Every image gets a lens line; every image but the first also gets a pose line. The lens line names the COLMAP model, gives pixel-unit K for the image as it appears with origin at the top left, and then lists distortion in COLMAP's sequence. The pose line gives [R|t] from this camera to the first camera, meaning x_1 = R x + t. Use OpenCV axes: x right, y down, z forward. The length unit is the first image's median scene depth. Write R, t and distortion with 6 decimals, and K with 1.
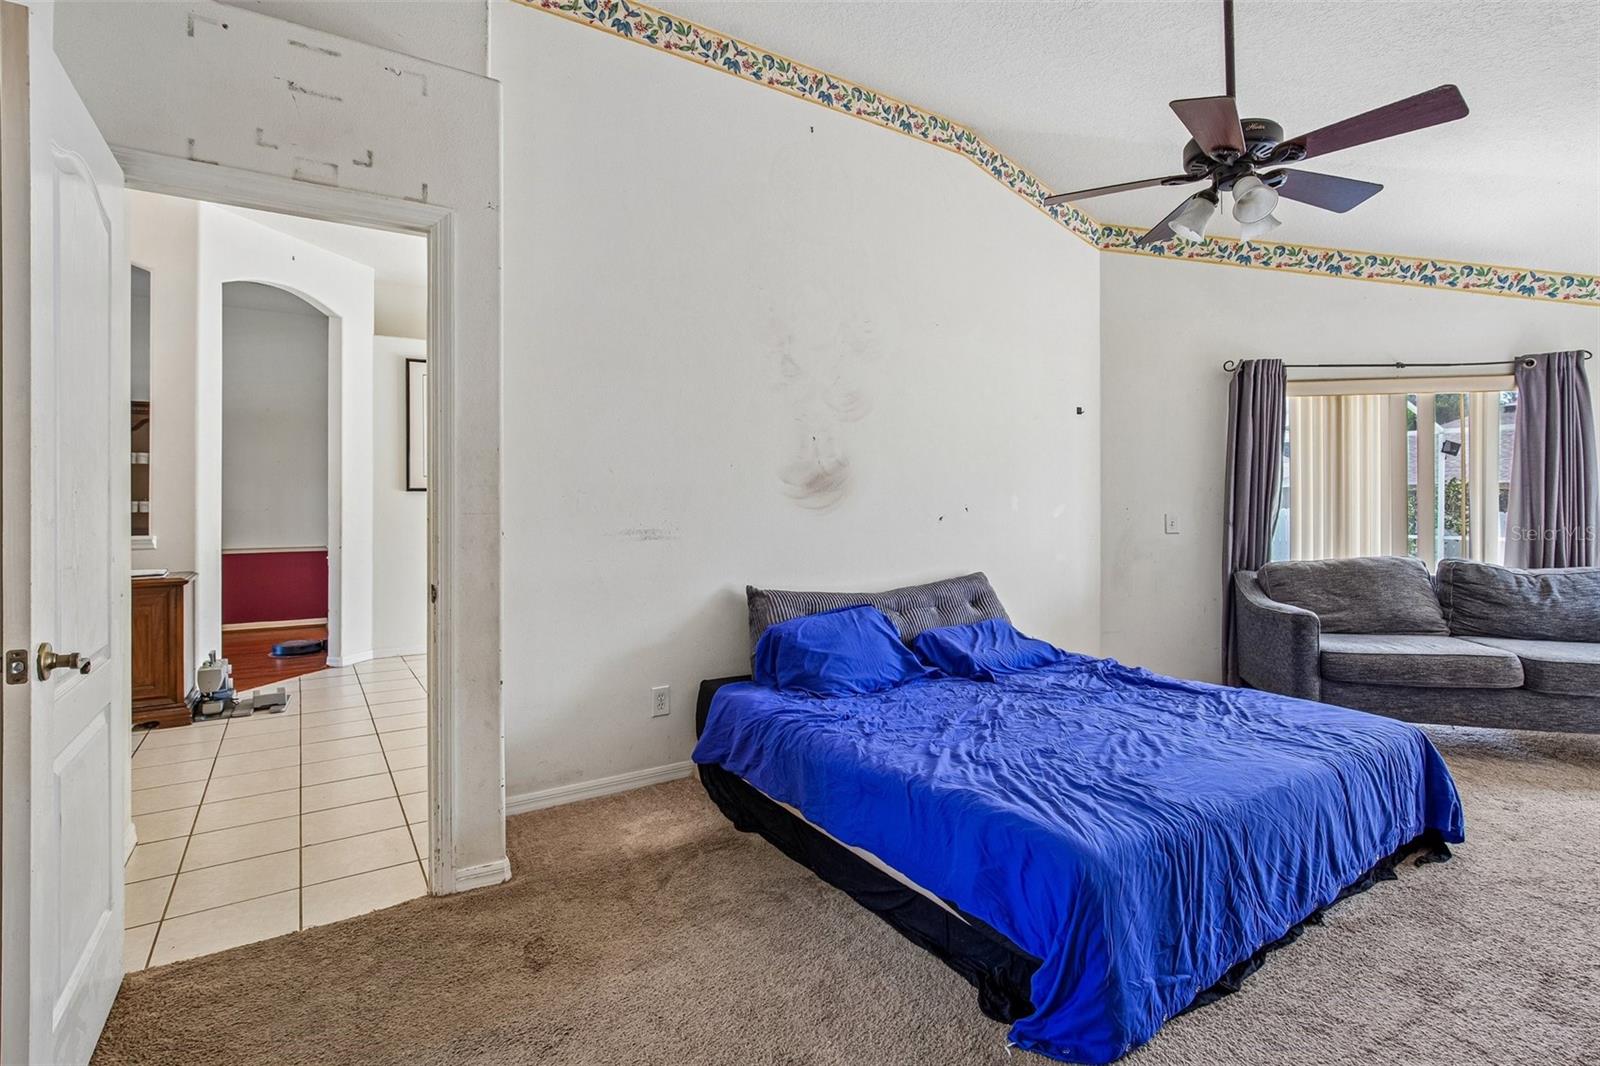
lens RADIAL K [[772.8, 0, 811.4], [0, 772.8, 498.0], [0, 0, 1]] dist [-0.010077, 0.004445]
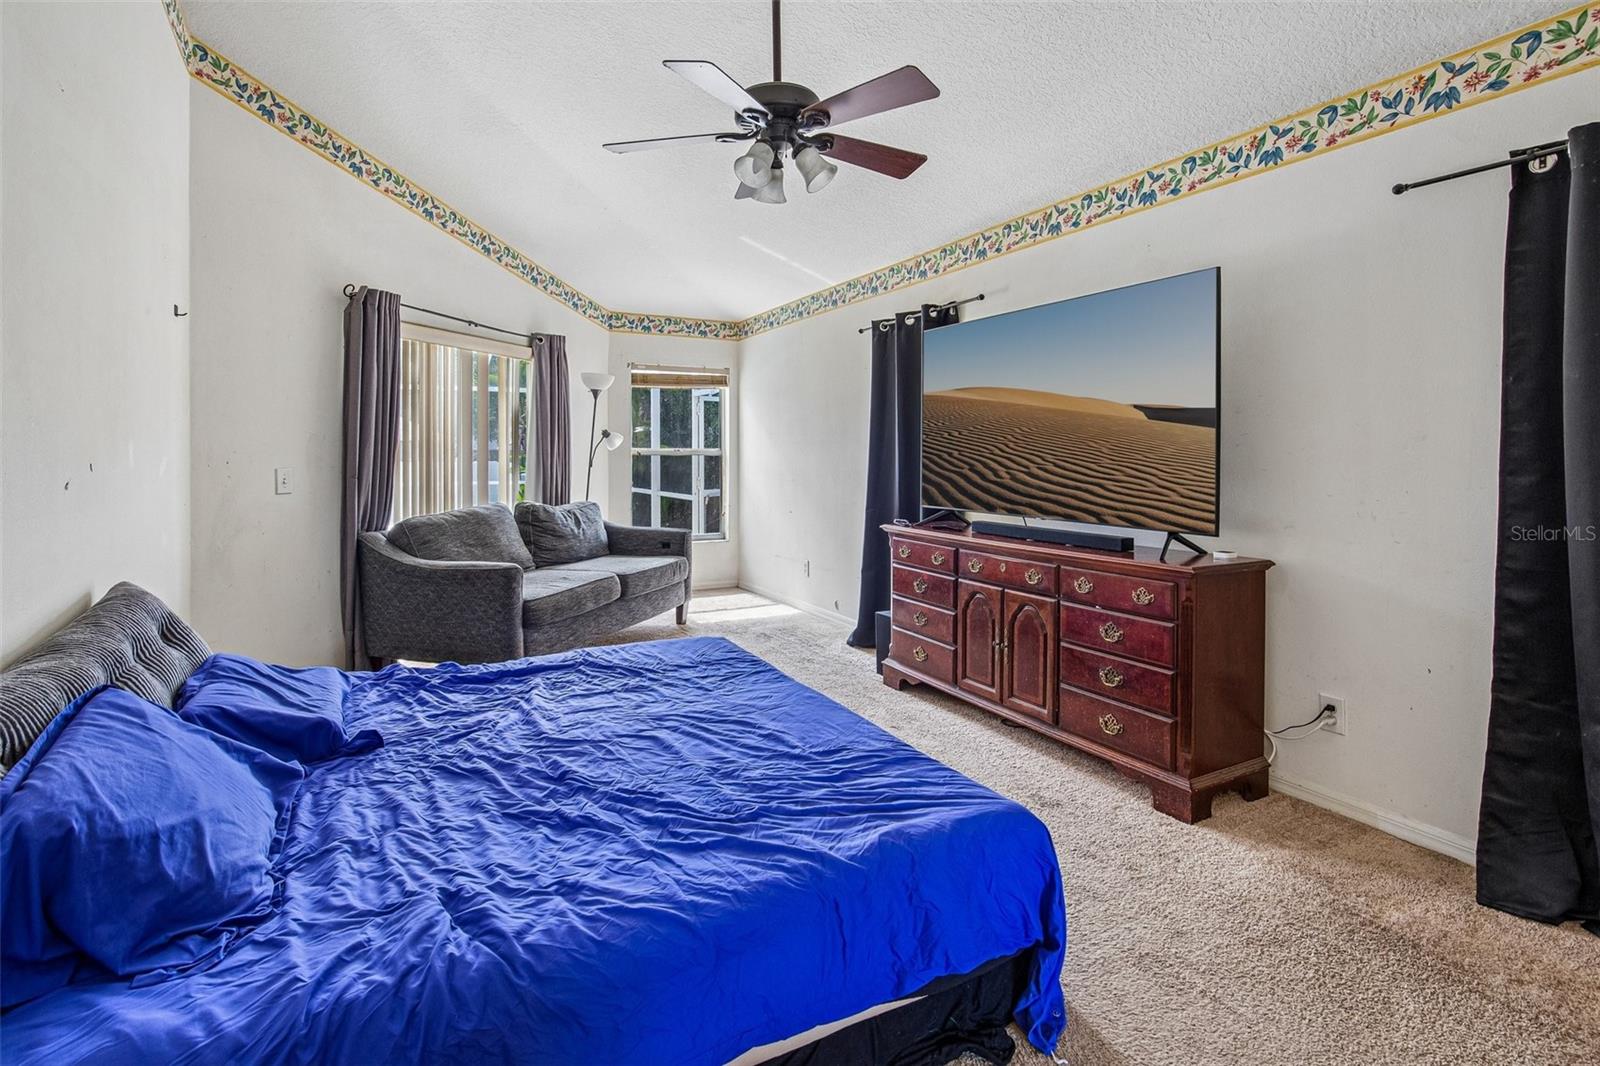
lens RADIAL K [[772.8, 0, 794.1], [0, 772.8, 449.8], [0, 0, 1]] dist [-0.010077, 0.004445]
pose [[0.127005, 0.005258, 0.991888, -0.296281], [-0.003533, 0.999982, -0.004849, 0.006672], [-0.991896, -0.002889, 0.127022, 0.539506]]
